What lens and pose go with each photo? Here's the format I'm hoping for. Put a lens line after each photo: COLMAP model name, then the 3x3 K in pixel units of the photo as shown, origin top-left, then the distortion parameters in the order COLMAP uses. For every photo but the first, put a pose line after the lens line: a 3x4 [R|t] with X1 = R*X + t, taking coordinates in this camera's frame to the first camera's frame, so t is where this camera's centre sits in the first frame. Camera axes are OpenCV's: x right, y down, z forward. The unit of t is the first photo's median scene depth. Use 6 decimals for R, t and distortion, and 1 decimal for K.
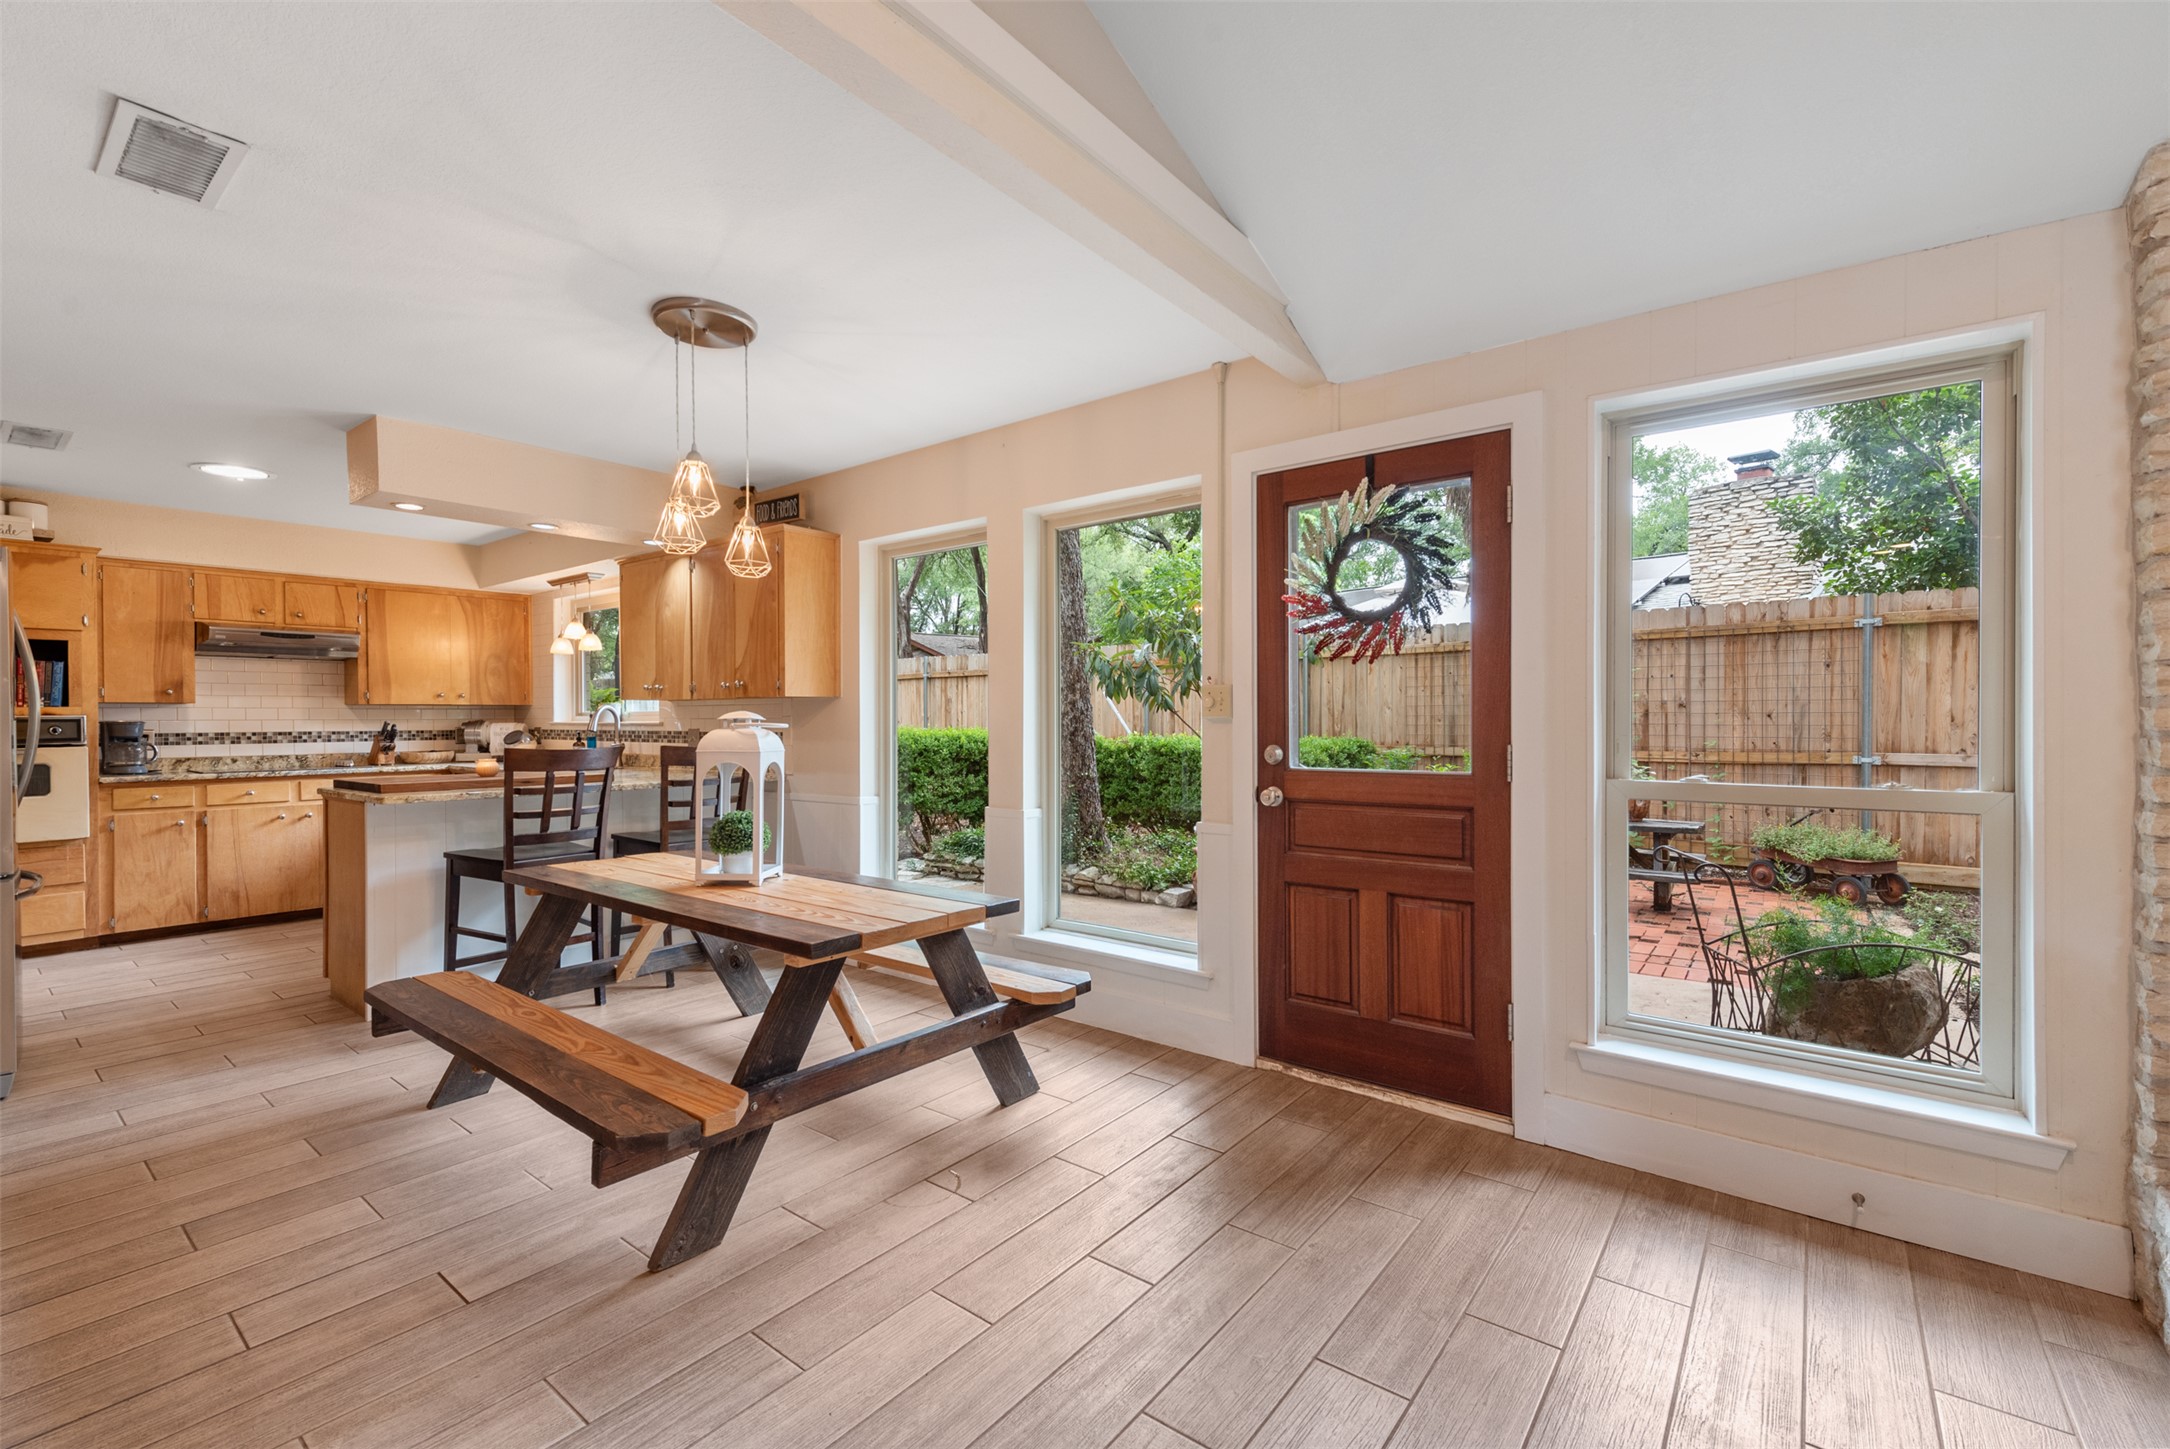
lens RADIAL K [[952.7, 0, 1090.4], [0, 952.7, 725.4], [0, 0, 1]] dist [0.009272, 0.000848]
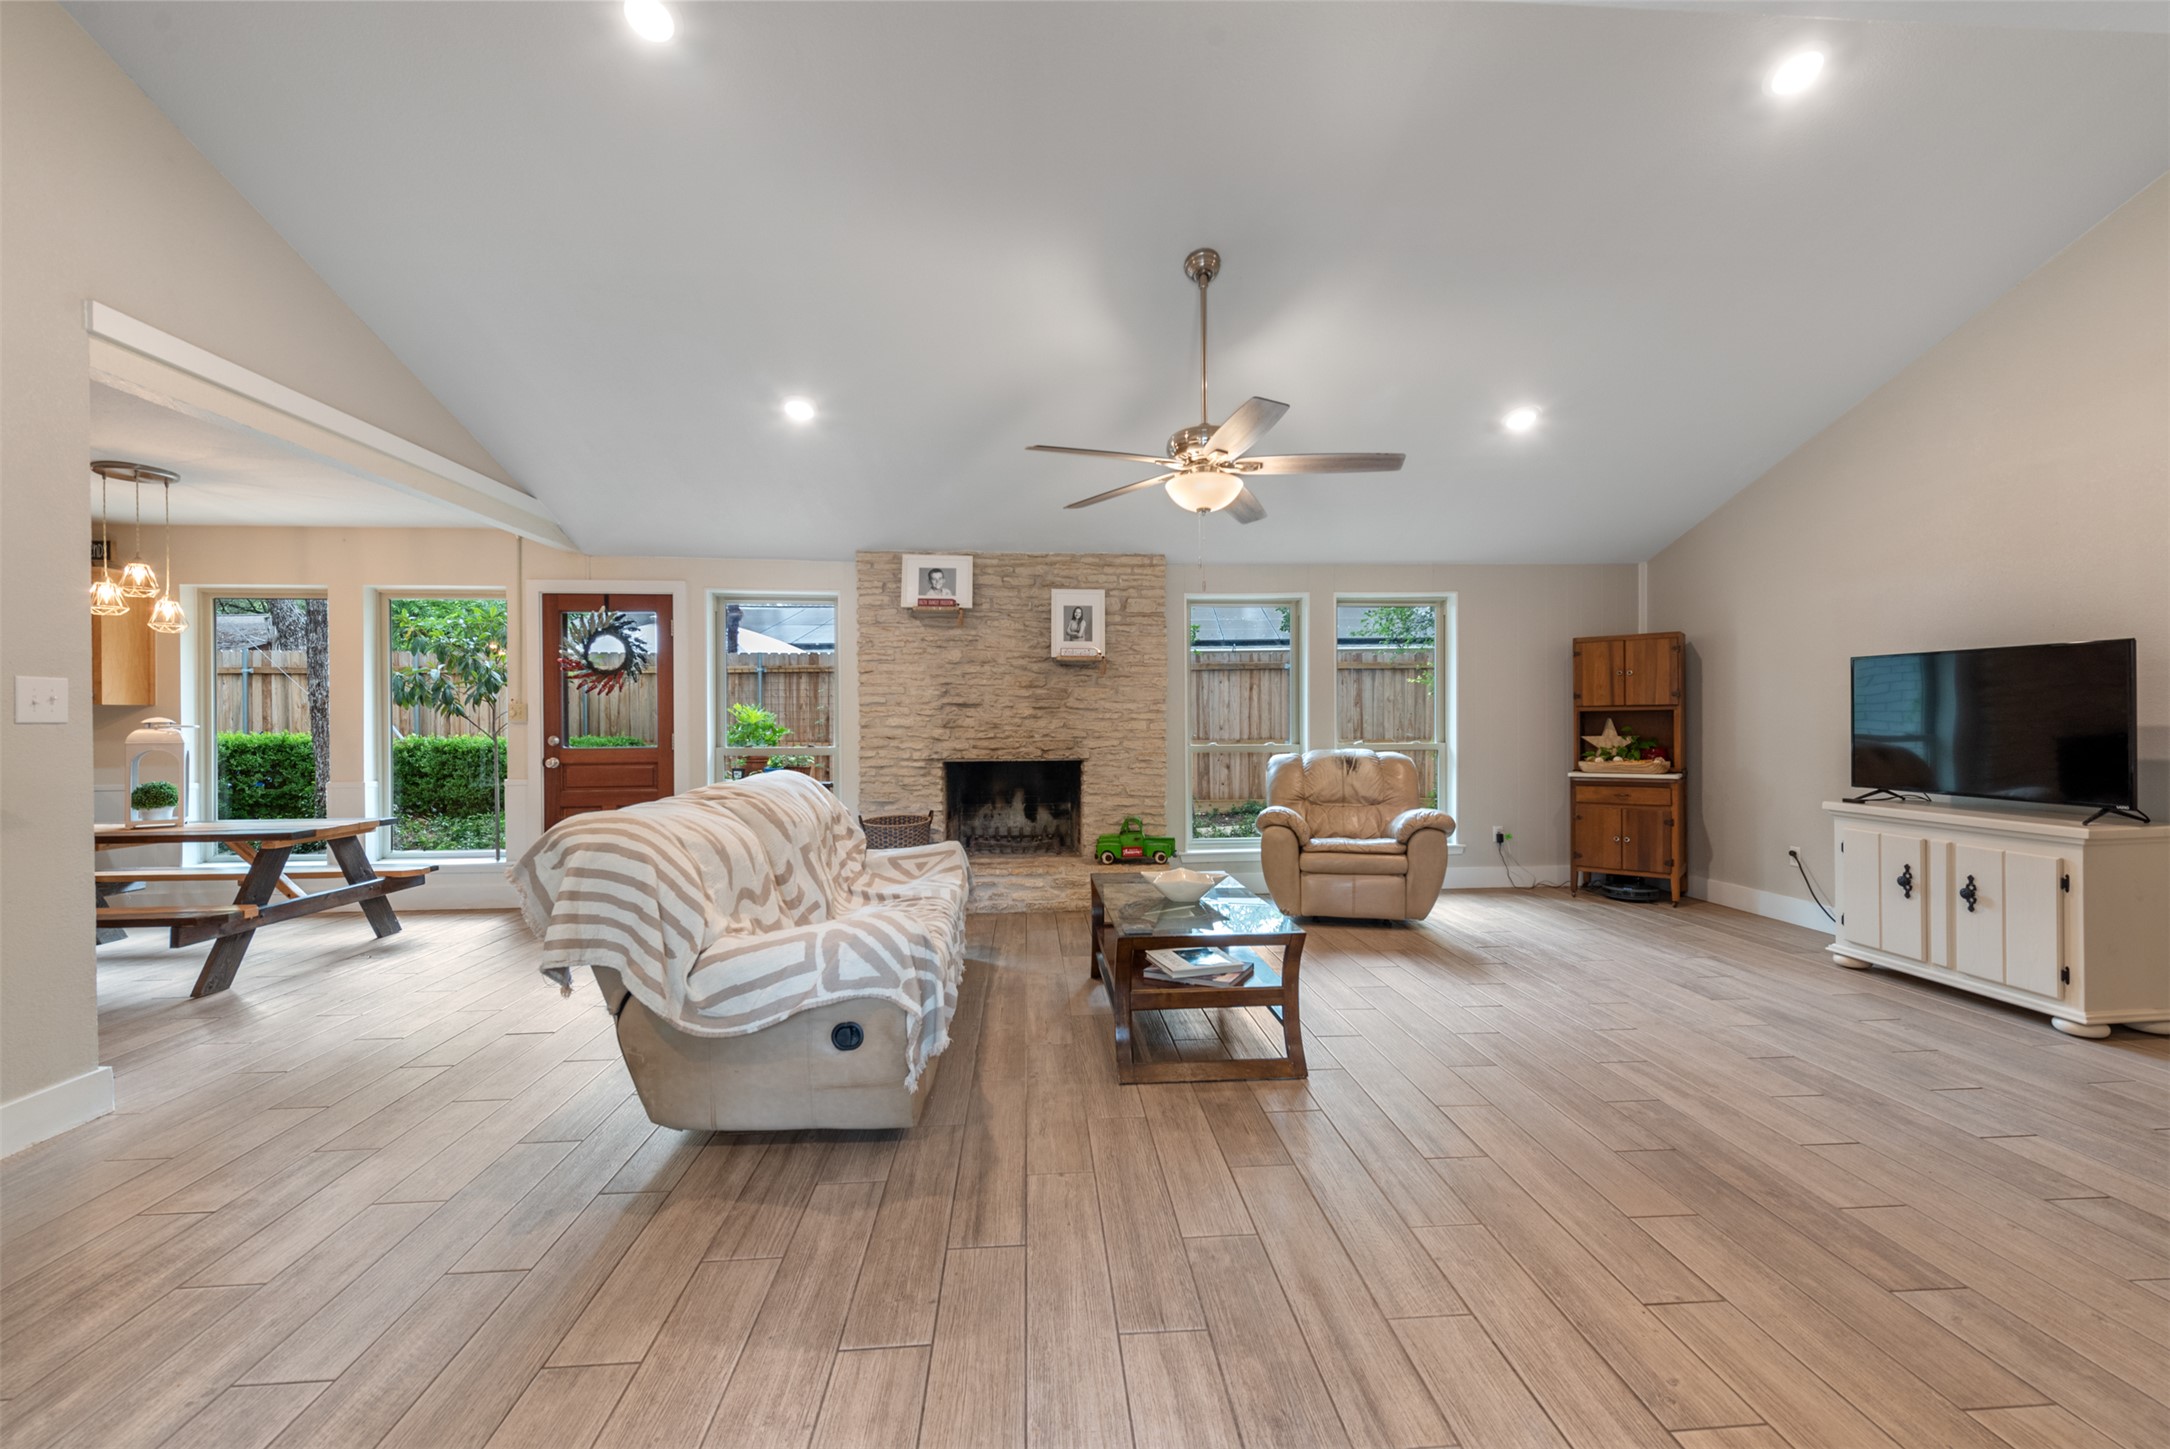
lens RADIAL K [[878.2, 0, 1102.4], [0, 878.2, 720.6], [0, 0, 1]] dist [0.004047, -0.000462]
pose [[0.734442, -0.001714, 0.678669, -0.117008], [0.007349, 0.999958, -0.005427, 0.005126], [-0.678632, 0.008973, 0.734424, -0.620982]]
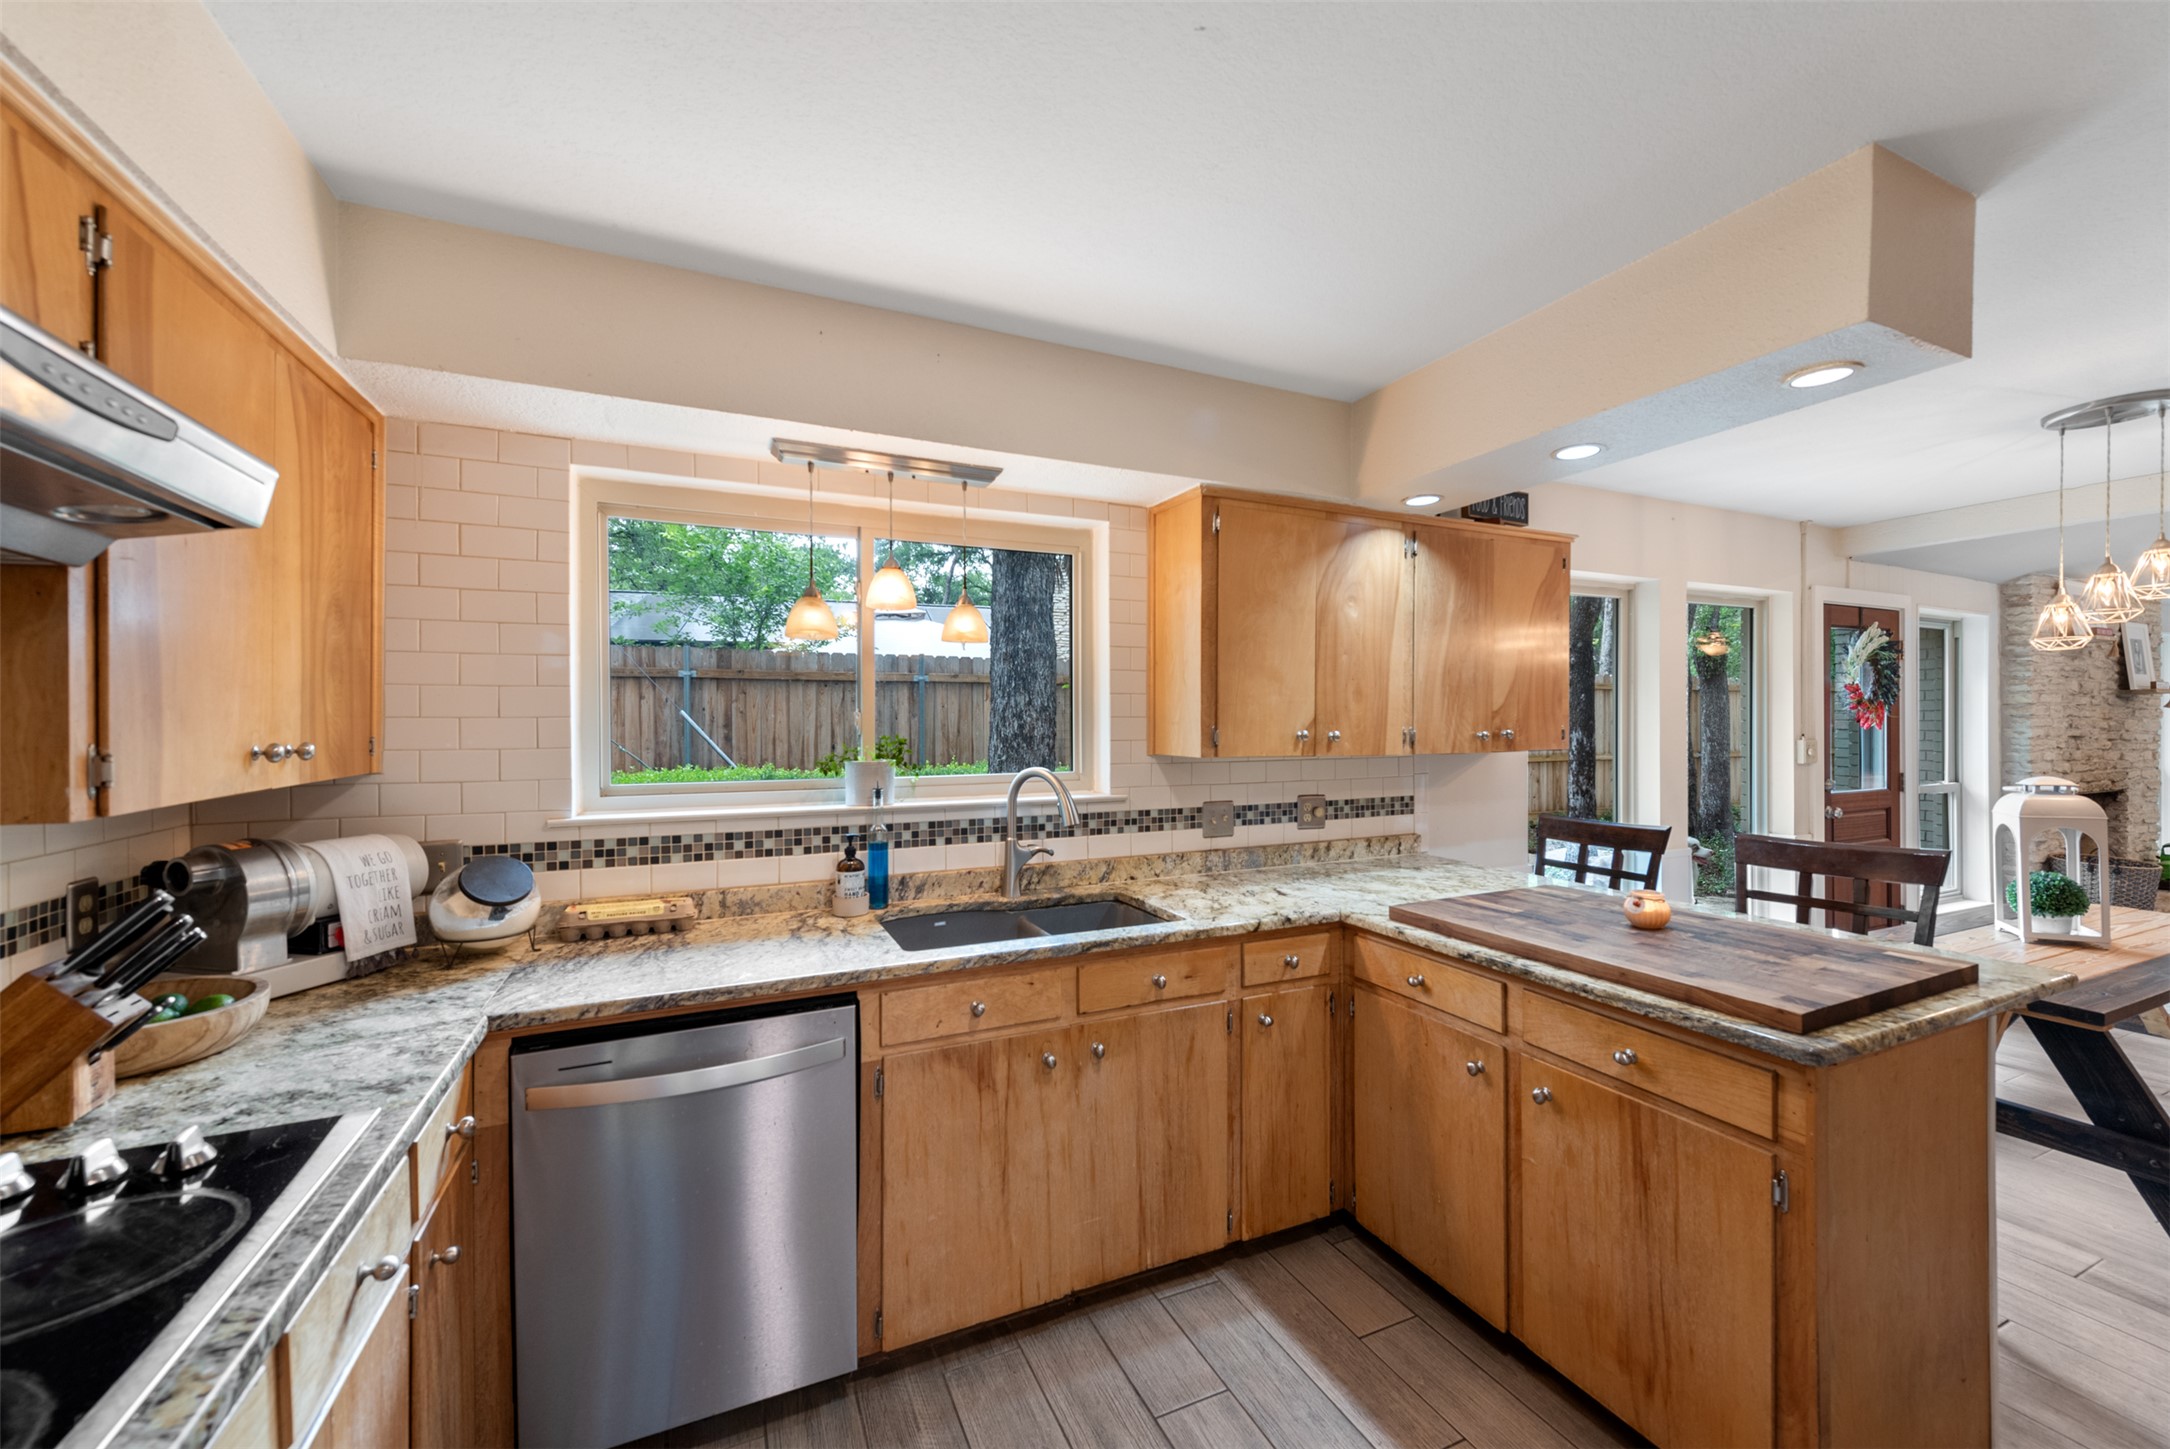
lens RADIAL K [[849.4, 0, 1093.0], [0, 849.4, 728.1], [0, 0, 1]] dist [0.015832, -0.004157]
pose [[0.441967, -0.006023, 0.897011, -0.946001], [0.008971, 0.999957, 0.002294, -0.044358], [-0.896987, 0.007034, 0.442002, 0.860830]]
